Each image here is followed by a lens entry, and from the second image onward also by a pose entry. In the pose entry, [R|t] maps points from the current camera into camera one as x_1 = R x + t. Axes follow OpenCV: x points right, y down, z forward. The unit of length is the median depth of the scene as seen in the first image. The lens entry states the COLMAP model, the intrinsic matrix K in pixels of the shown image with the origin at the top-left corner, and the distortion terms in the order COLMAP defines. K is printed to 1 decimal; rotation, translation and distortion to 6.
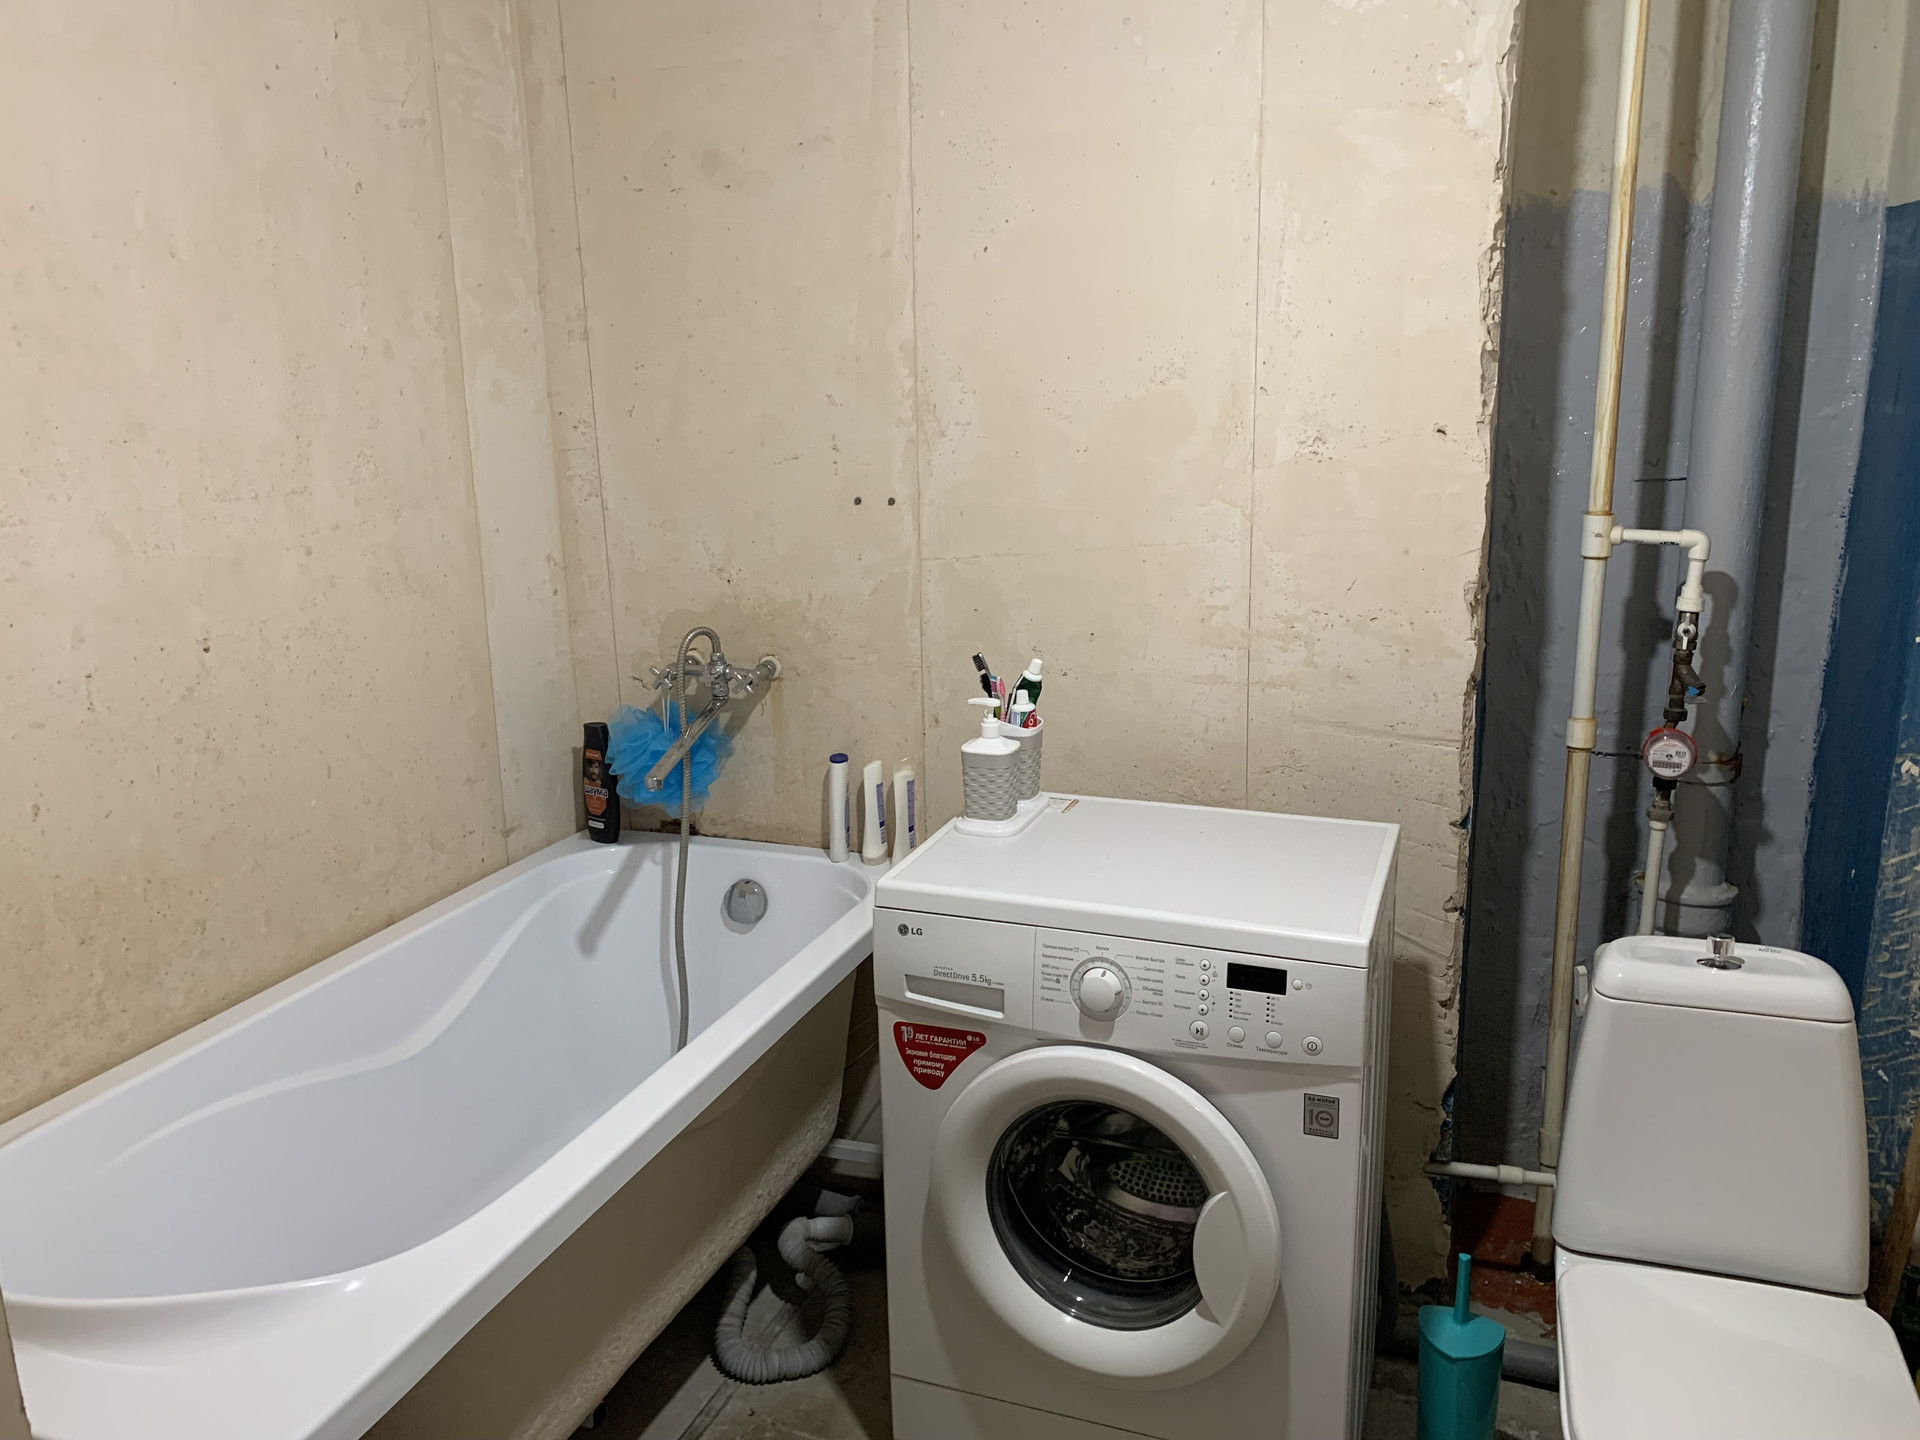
lens RADIAL K [[1465.9, 0, 956.1], [0, 1465.9, 713.2], [0, 0, 1]] dist [0.054068, -0.065743]
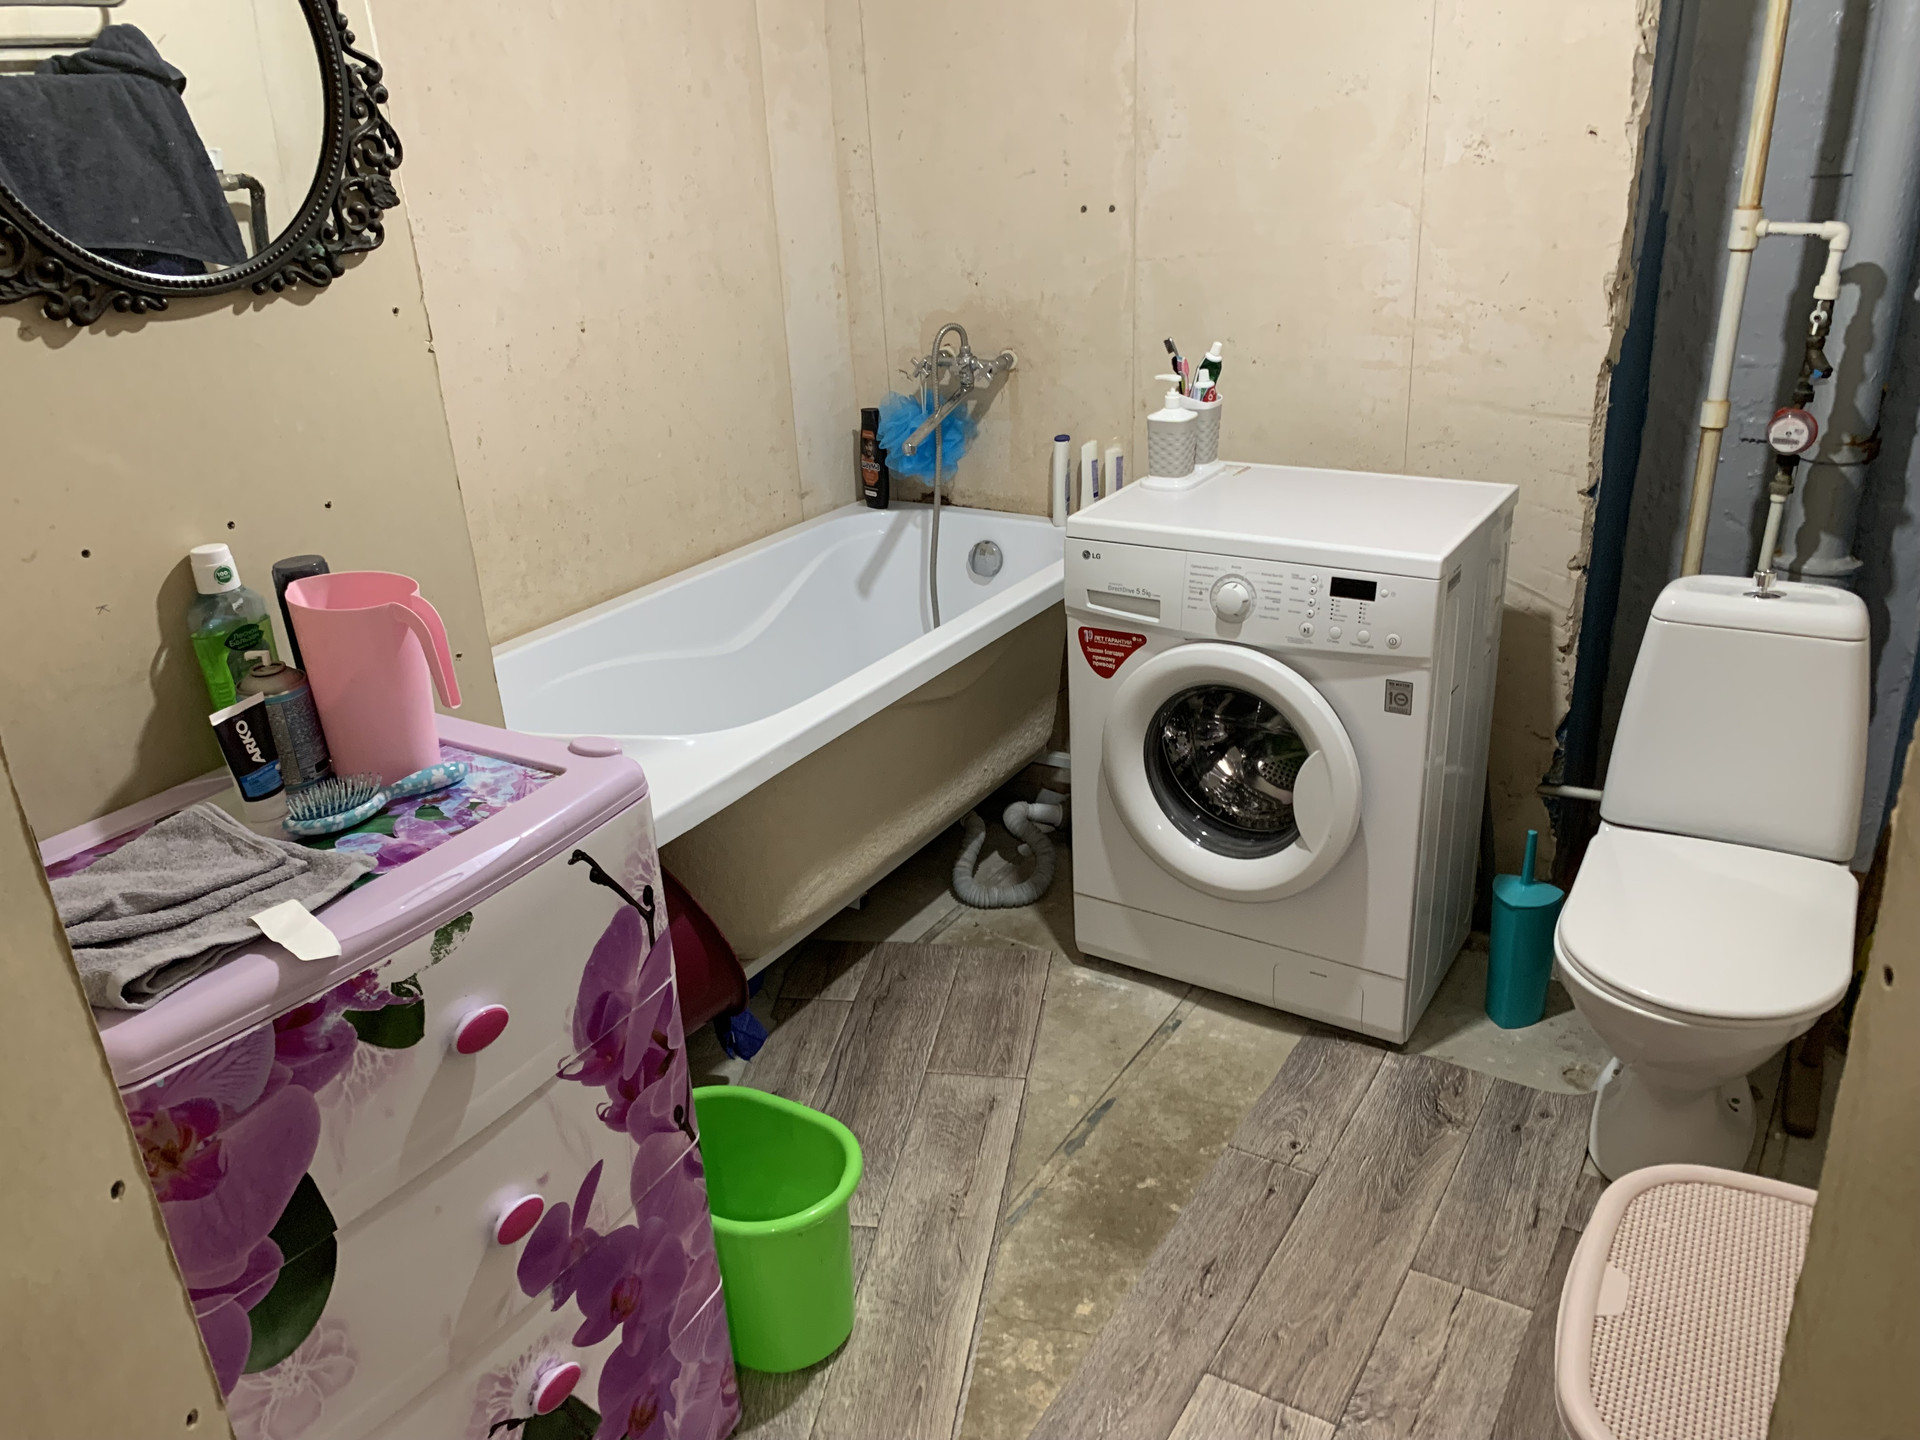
lens RADIAL K [[1465.9, 0, 959.2], [0, 1465.9, 736.8], [0, 0, 1]] dist [0.054068, -0.065743]
pose [[0.978705, 0.053406, -0.198203, 0.098585], [-0.016711, 0.983087, 0.182377, 0.059905], [0.204590, -0.175181, 0.963044, -0.248187]]
